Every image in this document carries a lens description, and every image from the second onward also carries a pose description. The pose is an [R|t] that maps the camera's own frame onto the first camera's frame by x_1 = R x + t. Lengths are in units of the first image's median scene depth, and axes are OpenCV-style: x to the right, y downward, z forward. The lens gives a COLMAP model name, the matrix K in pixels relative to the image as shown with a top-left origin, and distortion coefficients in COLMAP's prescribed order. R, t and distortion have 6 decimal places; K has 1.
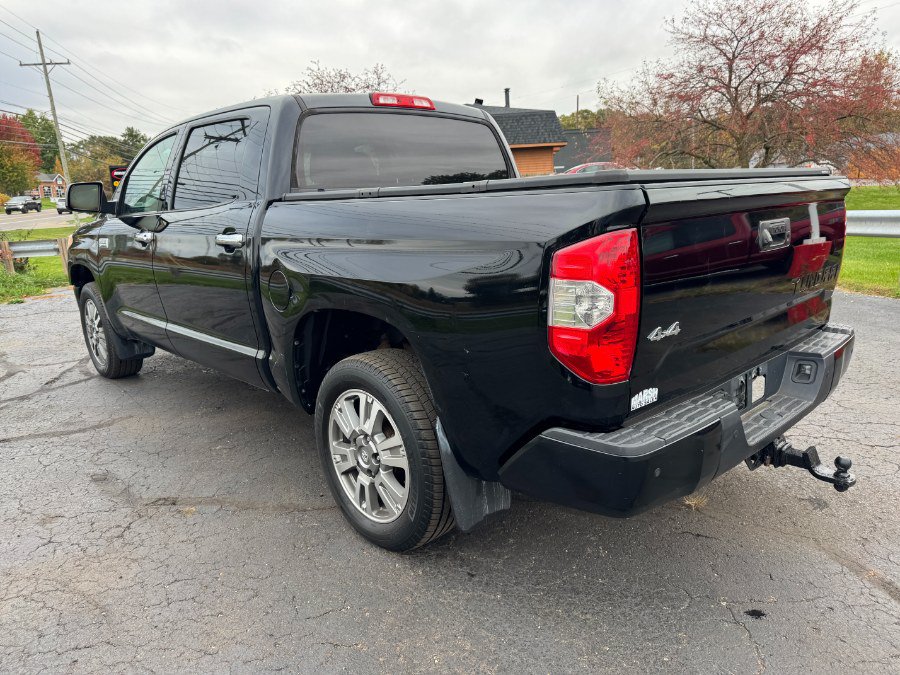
lens RADIAL K [[640.4, 0, 450.6], [0, 640.4, 343.2], [0, 0, 1]] dist [0.031711, -0.040781]
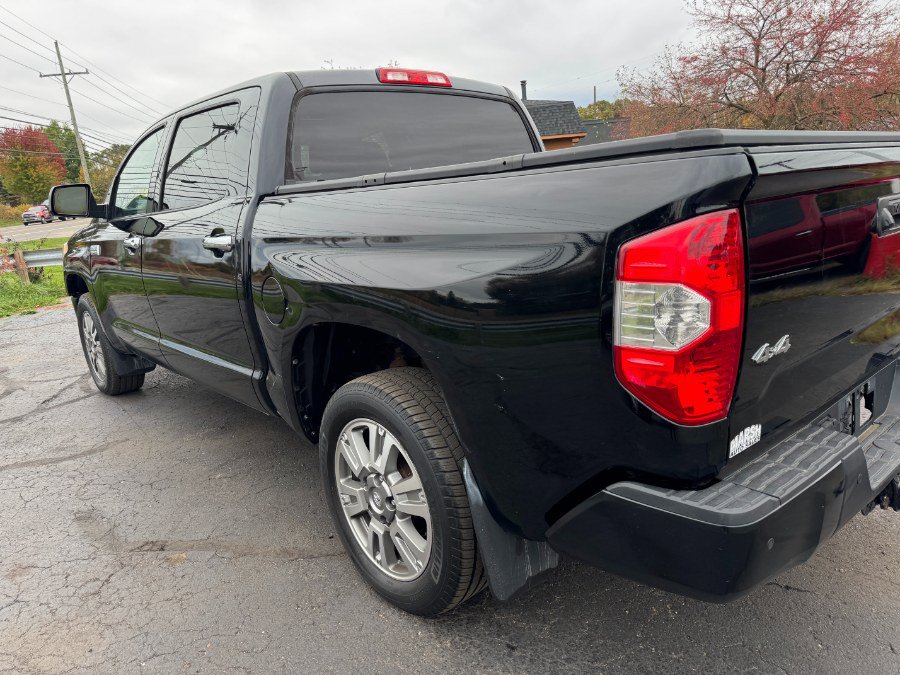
lens RADIAL K [[638.6, 0, 449.7], [0, 638.6, 342.3], [0, 0, 1]] dist [0.011132, -0.009306]
pose [[0.999084, -0.024566, -0.035035, -0.005973], [0.024727, 0.999686, 0.004144, -0.022918], [0.034922, -0.005007, 0.999377, 0.154181]]
